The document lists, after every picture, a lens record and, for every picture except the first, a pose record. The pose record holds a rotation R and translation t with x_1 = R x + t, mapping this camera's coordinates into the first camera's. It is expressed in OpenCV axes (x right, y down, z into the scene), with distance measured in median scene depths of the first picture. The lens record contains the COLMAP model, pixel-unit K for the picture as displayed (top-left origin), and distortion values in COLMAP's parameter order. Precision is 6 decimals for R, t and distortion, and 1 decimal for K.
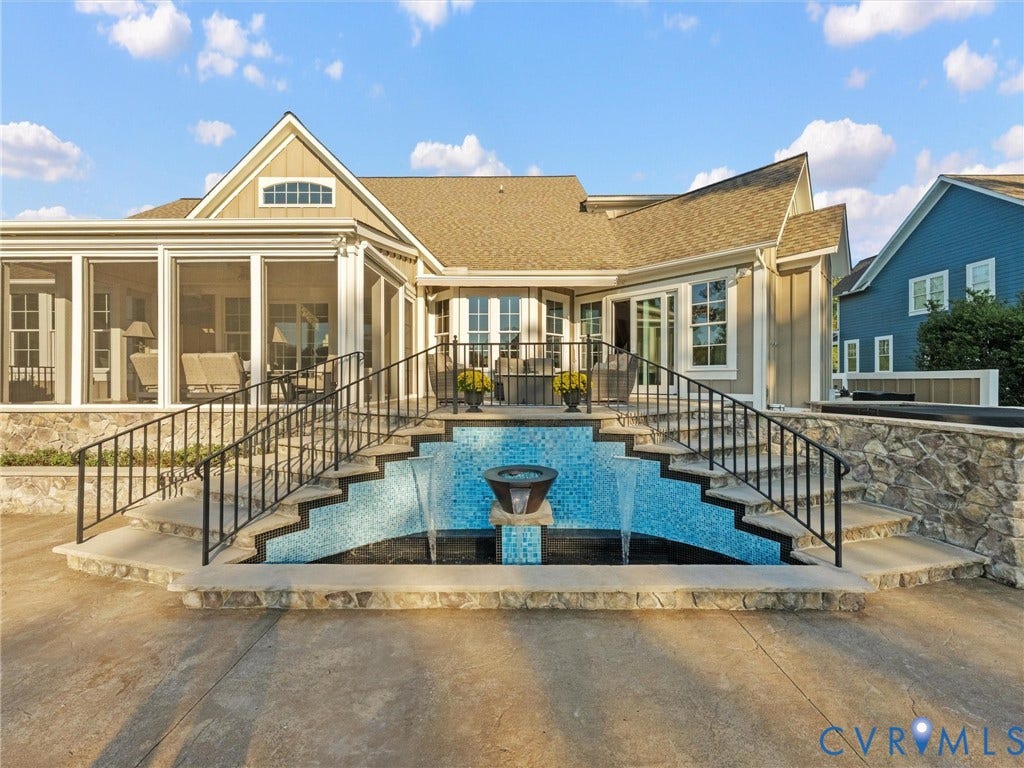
lens RADIAL K [[392.7, 0, 514.1], [0, 392.7, 380.0], [0, 0, 1]] dist [0.000980, 0.000138]
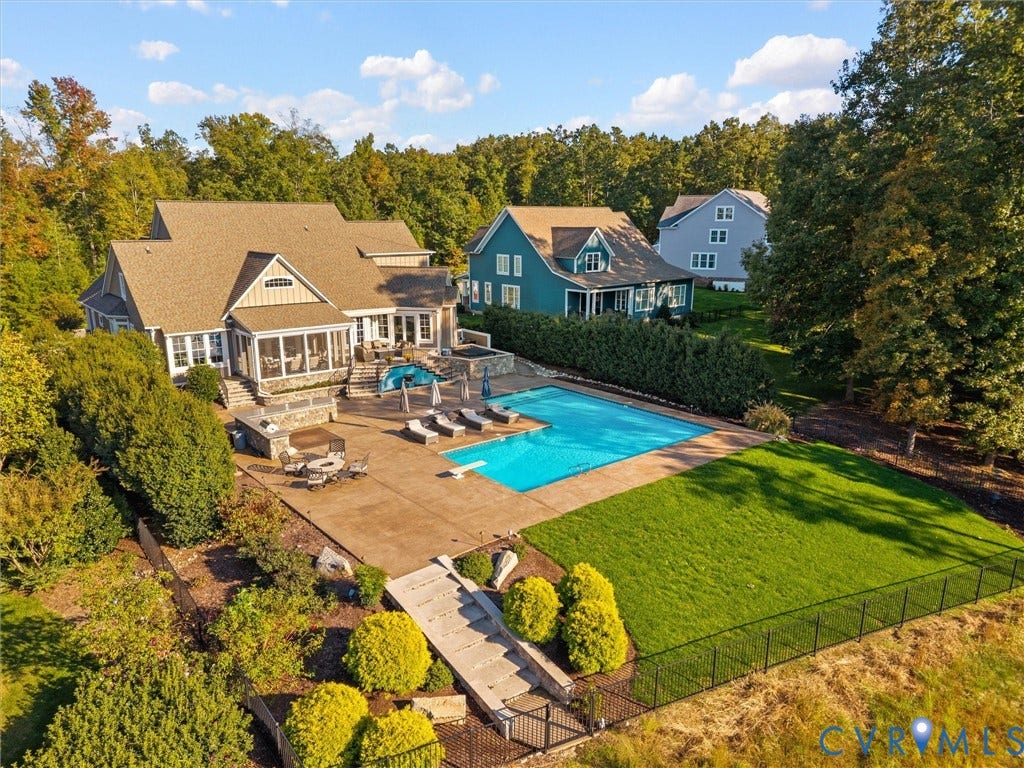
lens RADIAL K [[684.6, 0, 511.8], [0, 684.6, 398.9], [0, 0, 1]] dist [0.034533, -0.043329]
pose [[0.761565, -0.159927, 0.628046, -2.280411], [-0.002246, 0.968418, 0.249323, -0.853280], [-0.648085, -0.191286, 0.737154, -3.298022]]
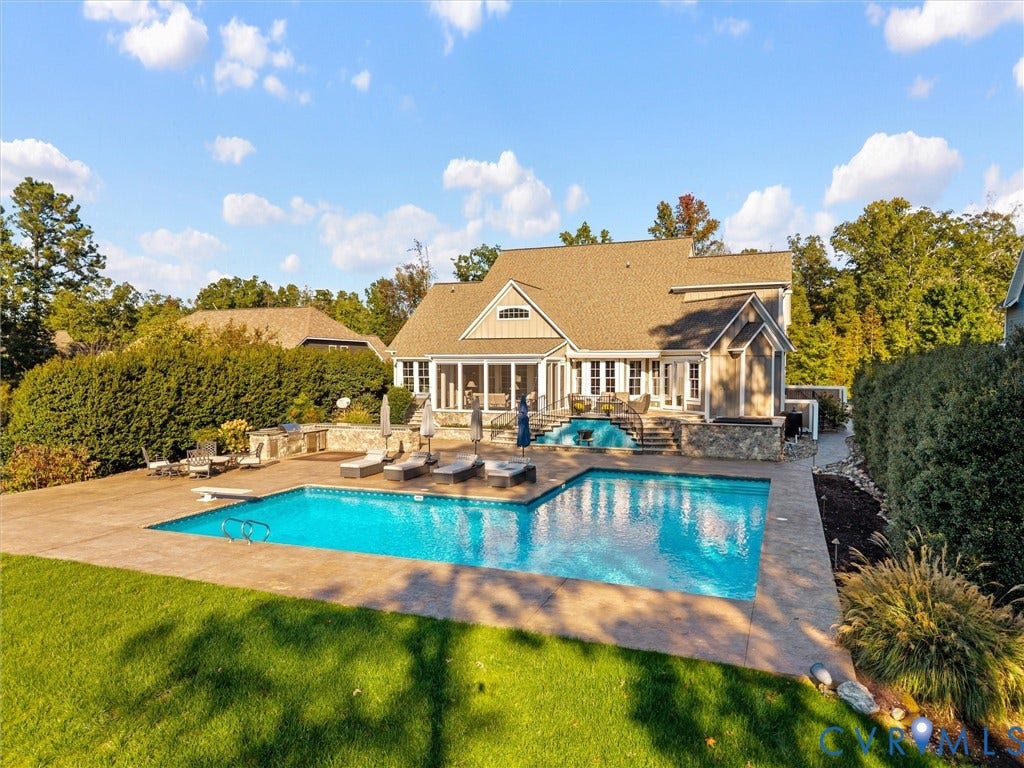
lens RADIAL K [[684.6, 0, 511.8], [0, 684.6, 398.9], [0, 0, 1]] dist [0.034533, -0.043329]
pose [[0.934707, 0.018285, -0.354950, 0.789311], [-0.000300, 0.998716, 0.050657, -0.196451], [0.355420, -0.047243, 0.933512, -2.557497]]
